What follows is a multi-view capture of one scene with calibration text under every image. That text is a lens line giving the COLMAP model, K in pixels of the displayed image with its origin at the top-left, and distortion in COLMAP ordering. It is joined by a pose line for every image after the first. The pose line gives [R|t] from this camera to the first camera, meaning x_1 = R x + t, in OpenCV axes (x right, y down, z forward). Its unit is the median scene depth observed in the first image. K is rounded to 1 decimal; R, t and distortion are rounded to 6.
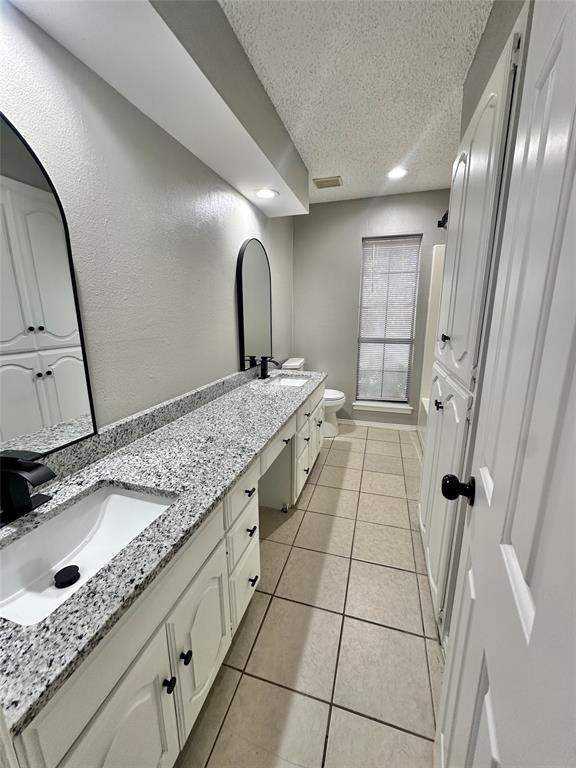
lens RADIAL K [[306.5, 0, 287.1], [0, 306.5, 382.1], [0, 0, 1]] dist [-0.003040, 0.000543]
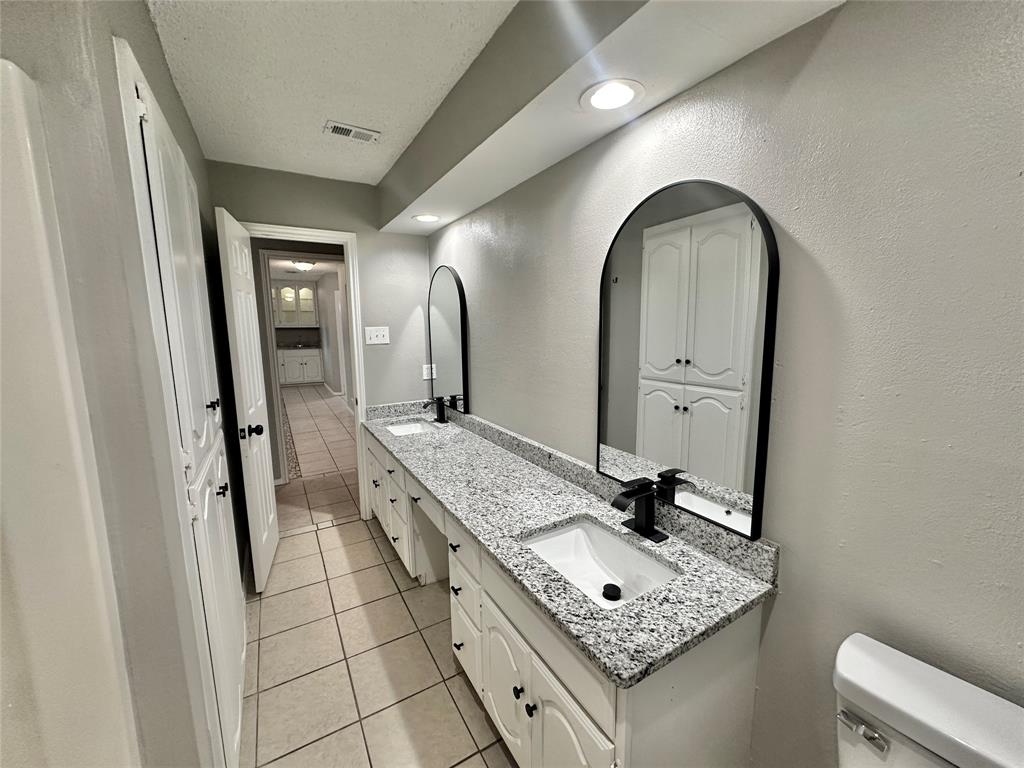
lens RADIAL K [[408.6, 0, 515.6], [0, 408.6, 386.7], [0, 0, 1]] dist [-0.003040, 0.000543]
pose [[-0.665165, 0.119608, -0.737055, 0.379727], [-0.157667, 0.942334, 0.295209, -0.302646], [0.729861, 0.312572, -0.607949, 1.082916]]
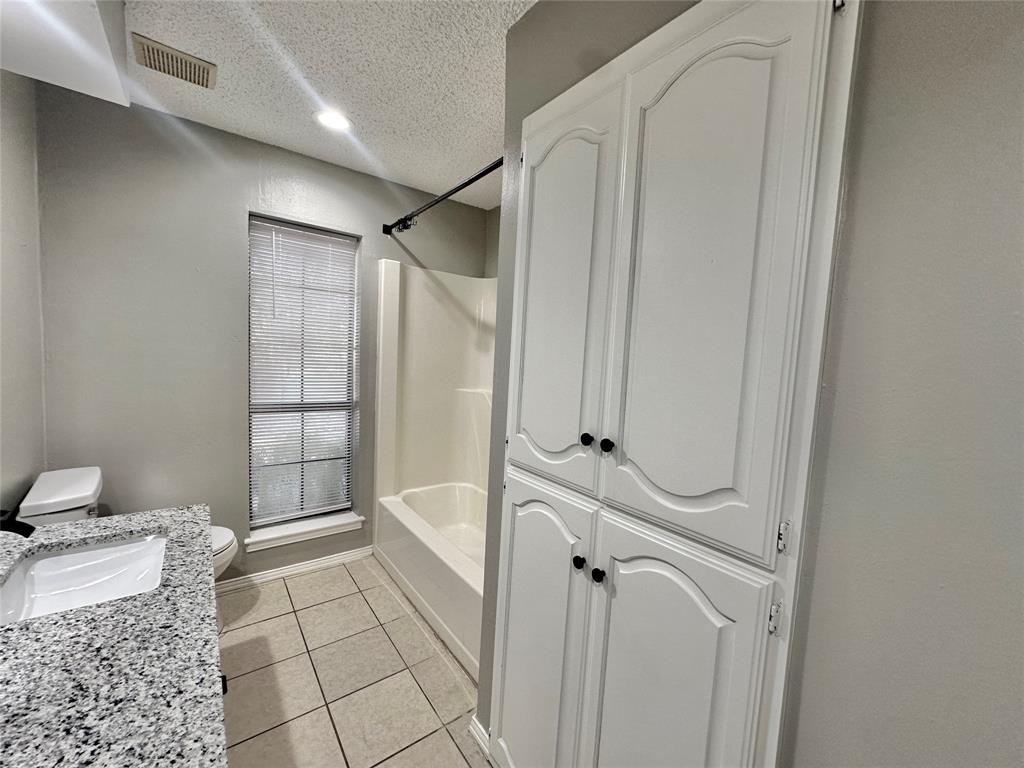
lens RADIAL K [[408.6, 0, 509.2], [0, 408.6, 385.6], [0, 0, 1]] dist [-0.003040, 0.000543]
pose [[0.581968, -0.025772, 0.812803, -0.073630], [0.121117, 0.991097, -0.055295, -0.109927], [-0.804141, 0.130624, 0.579909, 0.344001]]
